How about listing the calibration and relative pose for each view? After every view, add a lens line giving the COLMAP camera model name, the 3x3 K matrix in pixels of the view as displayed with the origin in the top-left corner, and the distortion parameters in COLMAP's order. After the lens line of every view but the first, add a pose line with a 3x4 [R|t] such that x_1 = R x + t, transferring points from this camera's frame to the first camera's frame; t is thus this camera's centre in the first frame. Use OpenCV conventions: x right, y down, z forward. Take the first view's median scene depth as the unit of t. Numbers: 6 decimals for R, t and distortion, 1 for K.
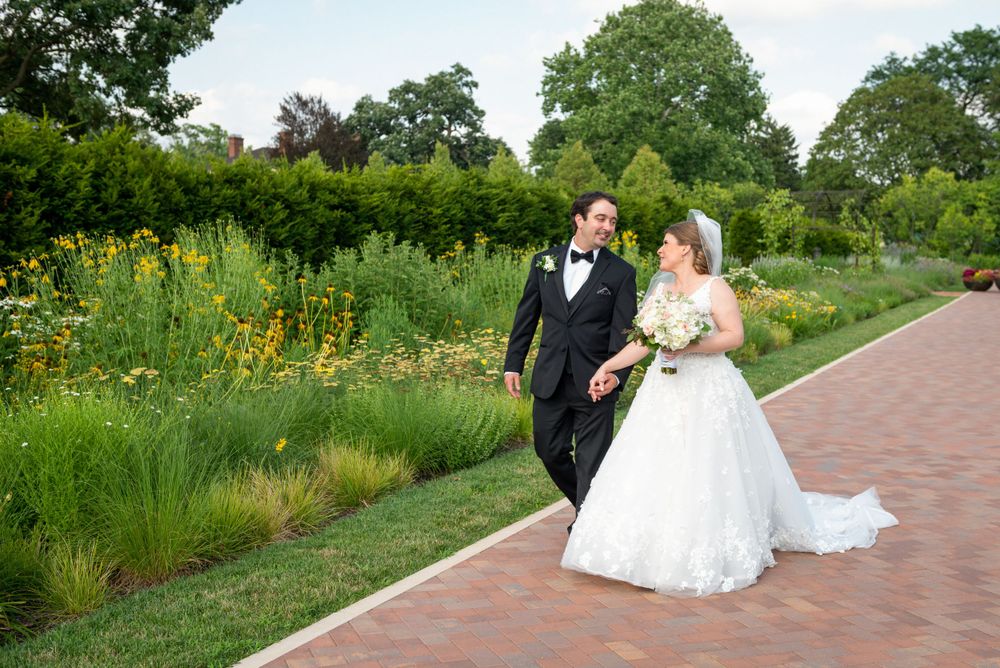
lens RADIAL K [[1221.7, 0, 501.6], [0, 1221.7, 336.3], [0, 0, 1]] dist [0.011029, 0.000000]
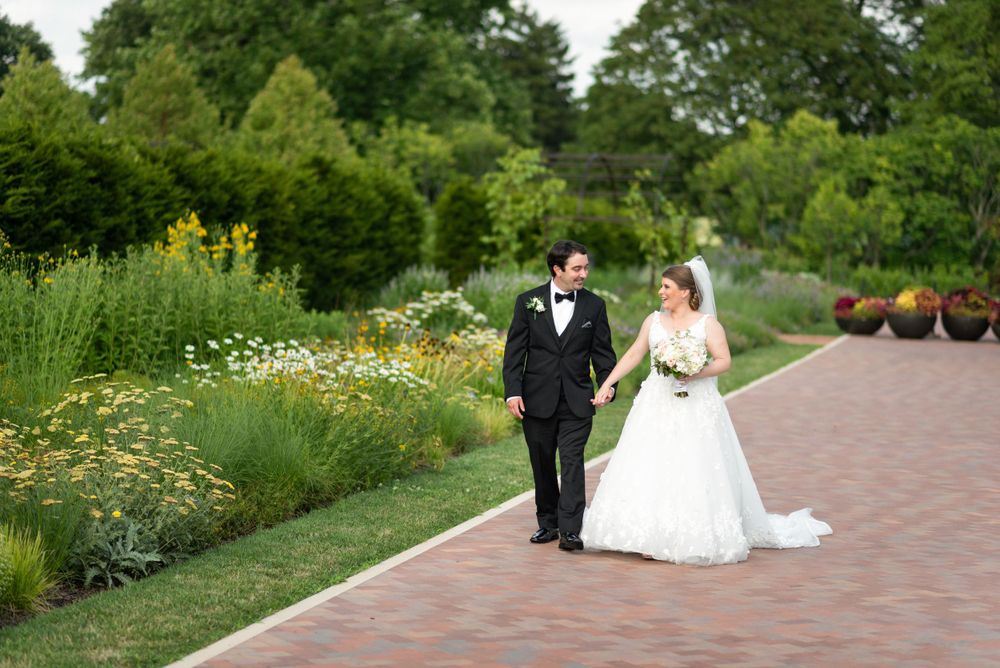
lens RADIAL K [[2562.3, 0, 498.5], [0, 2562.3, 333.2], [0, 0, 1]] dist [0.015207, 0.000000]
pose [[0.987036, 0.019348, 0.159329, 0.027008], [-0.019287, 0.999812, -0.001932, -0.029706], [-0.159337, -0.001166, 0.987224, -0.152501]]
